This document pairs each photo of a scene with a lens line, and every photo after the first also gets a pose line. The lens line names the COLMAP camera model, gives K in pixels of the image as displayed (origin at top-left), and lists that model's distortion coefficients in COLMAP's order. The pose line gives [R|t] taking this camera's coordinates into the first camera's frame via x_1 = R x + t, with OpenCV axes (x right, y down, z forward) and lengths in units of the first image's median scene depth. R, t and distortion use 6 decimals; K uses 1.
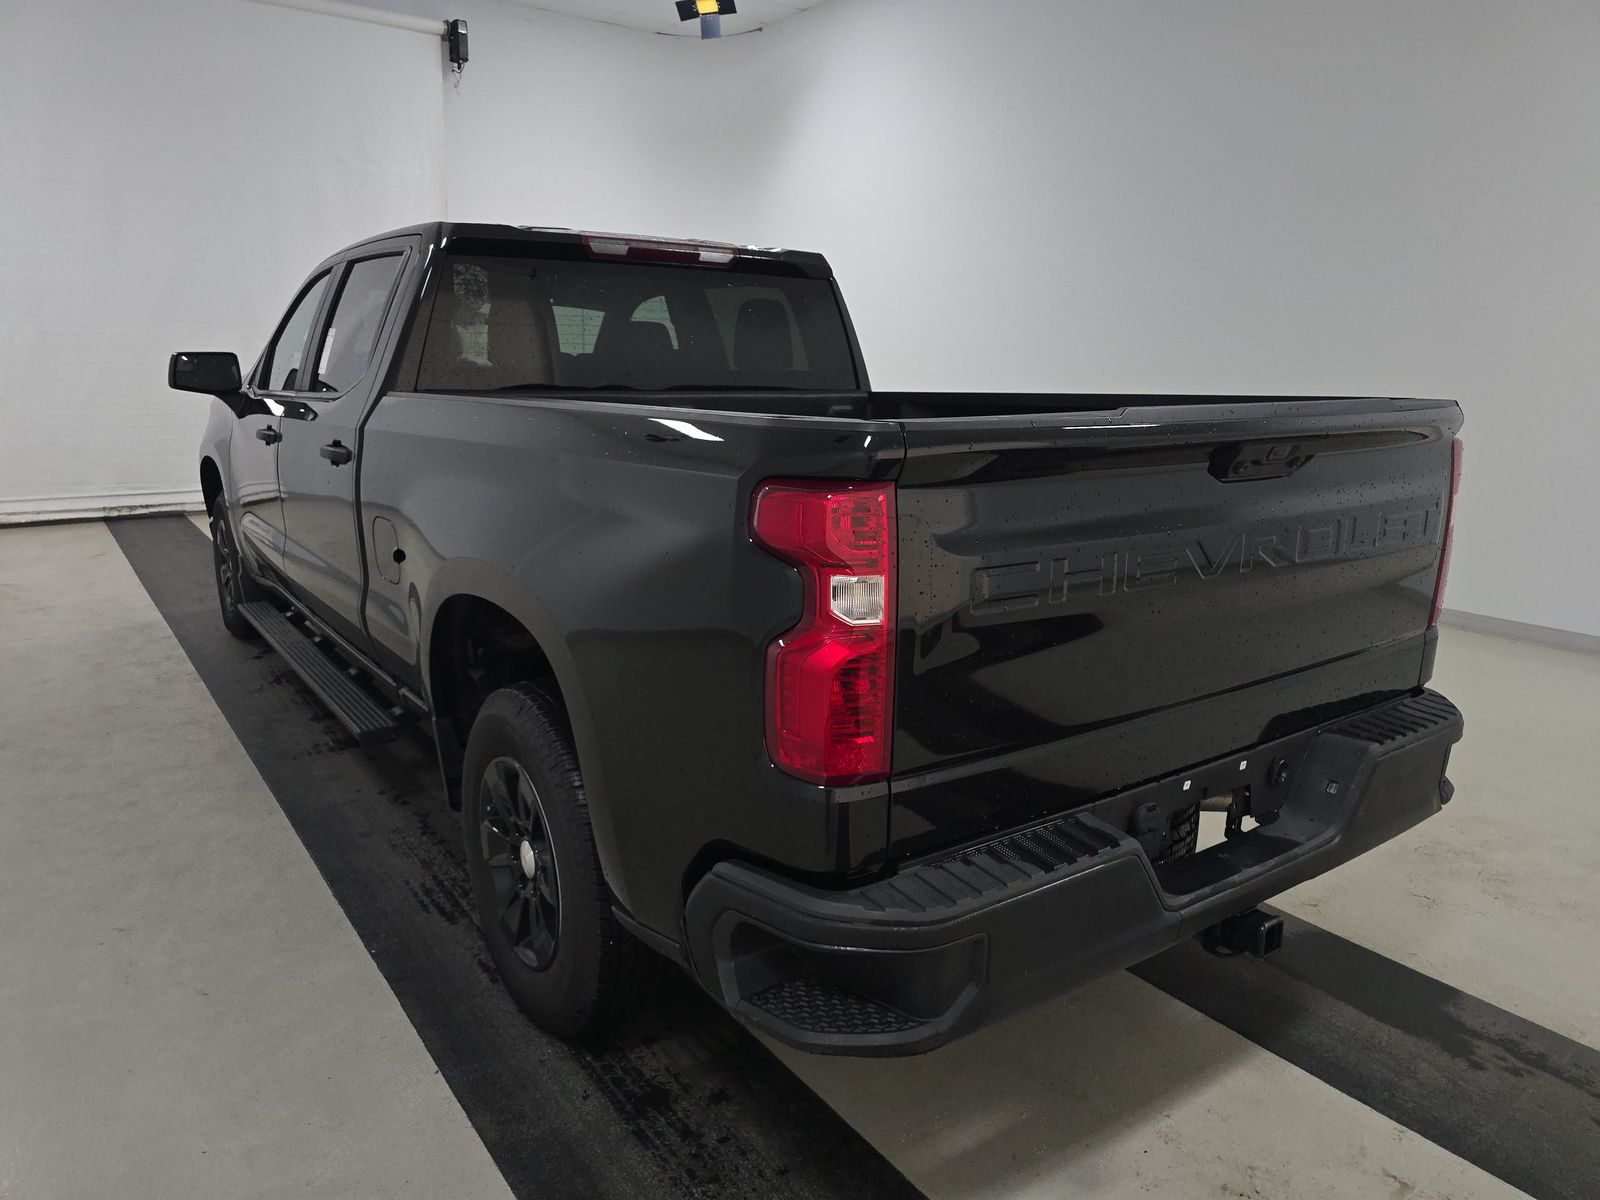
lens RADIAL K [[1083.3, 0, 802.6], [0, 1083.3, 601.7], [0, 0, 1]] dist [0.010200, 0.003639]
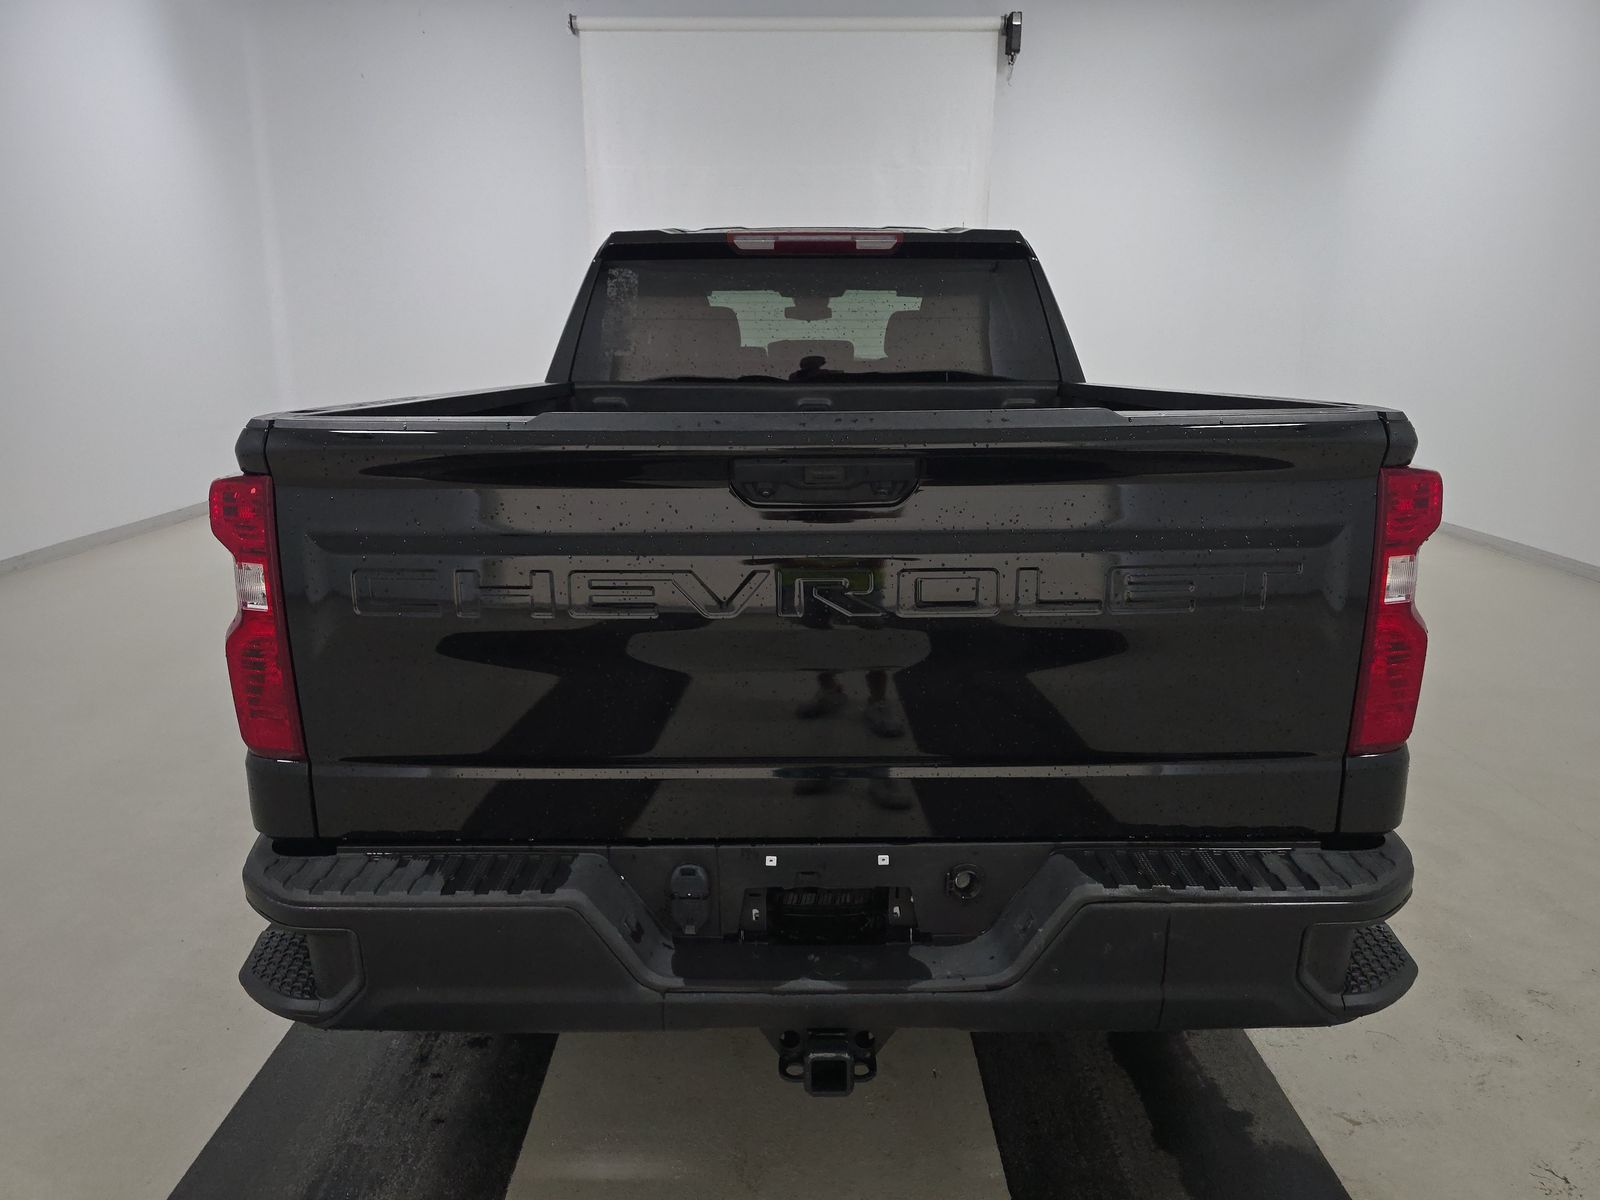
lens RADIAL K [[1083.3, 0, 802.6], [0, 1083.3, 601.7], [0, 0, 1]] dist [0.010200, 0.003639]
pose [[0.814272, 0.119461, -0.568058, 0.513912], [-0.111378, 0.992565, 0.049082, -0.046223], [0.569698, 0.023303, 0.821524, 0.197399]]
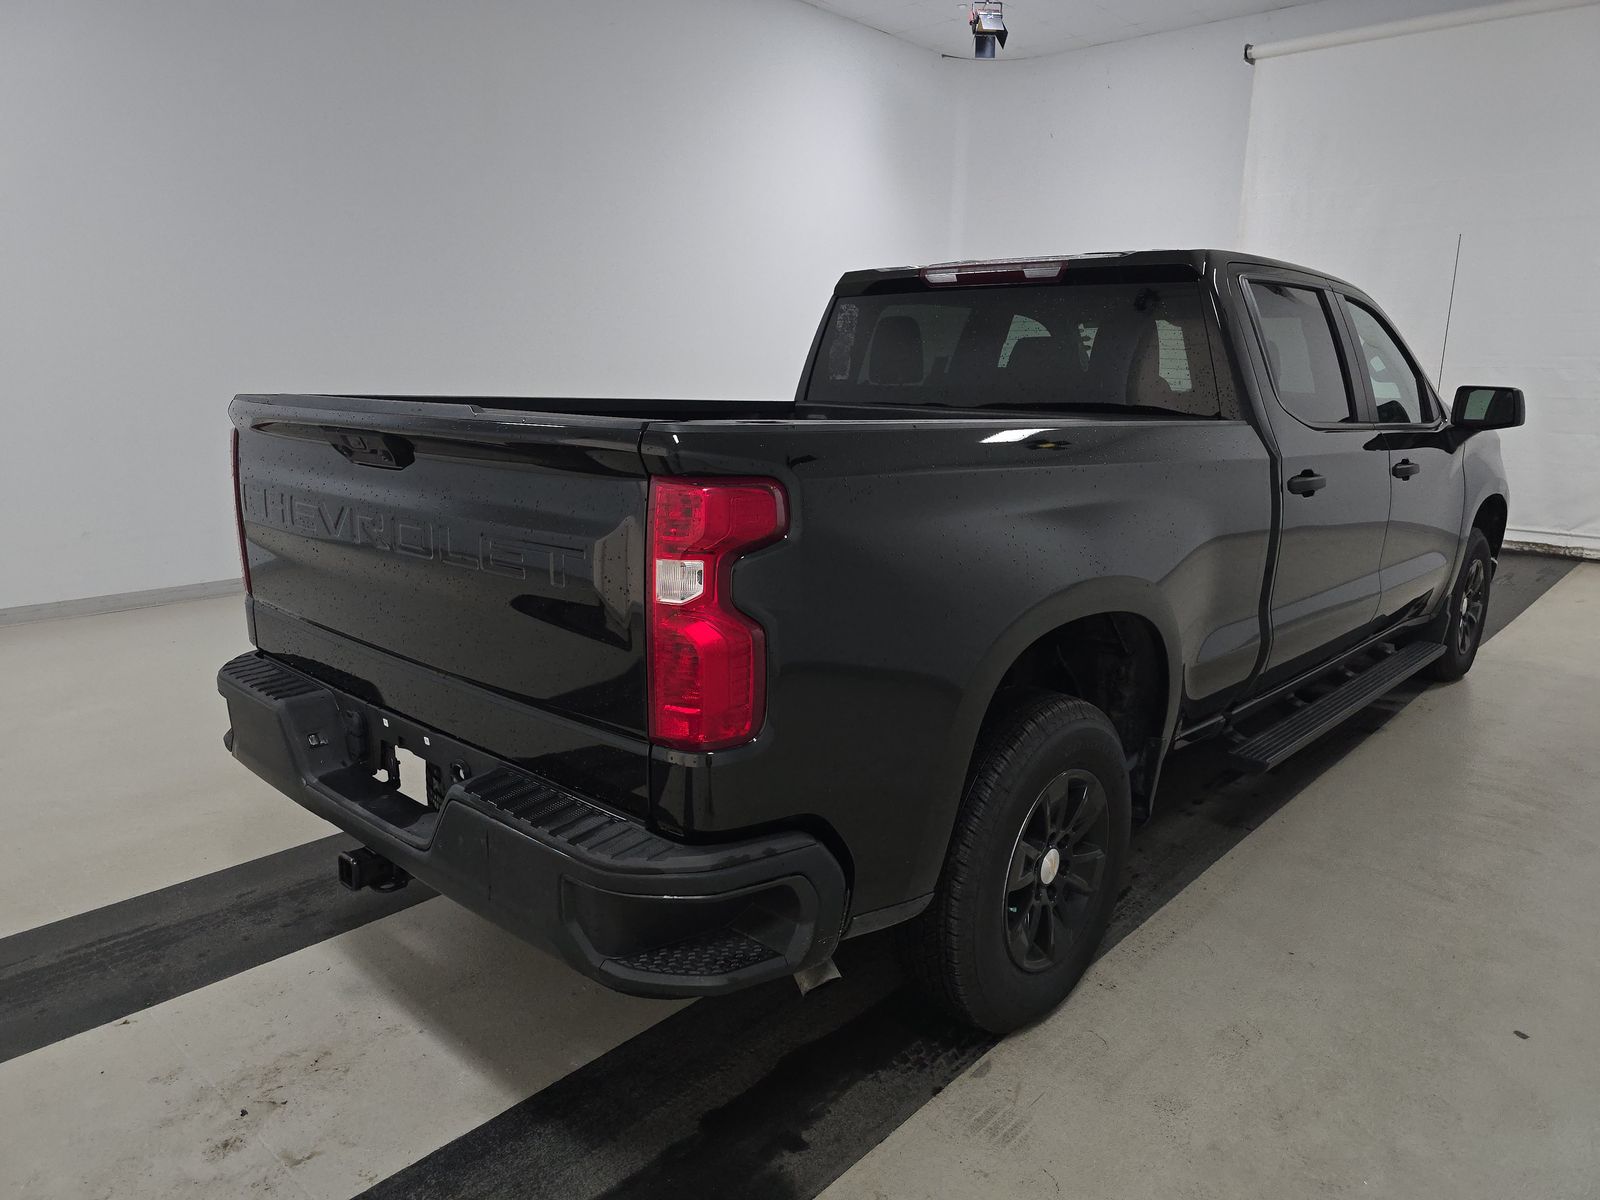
lens RADIAL K [[1083.3, 0, 802.6], [0, 1083.3, 601.7], [0, 0, 1]] dist [0.010200, 0.003639]
pose [[0.204980, 0.191241, -0.959901, 0.970415], [-0.224666, 0.963733, 0.144029, -0.143079], [0.952632, 0.186134, 0.240511, 0.701945]]
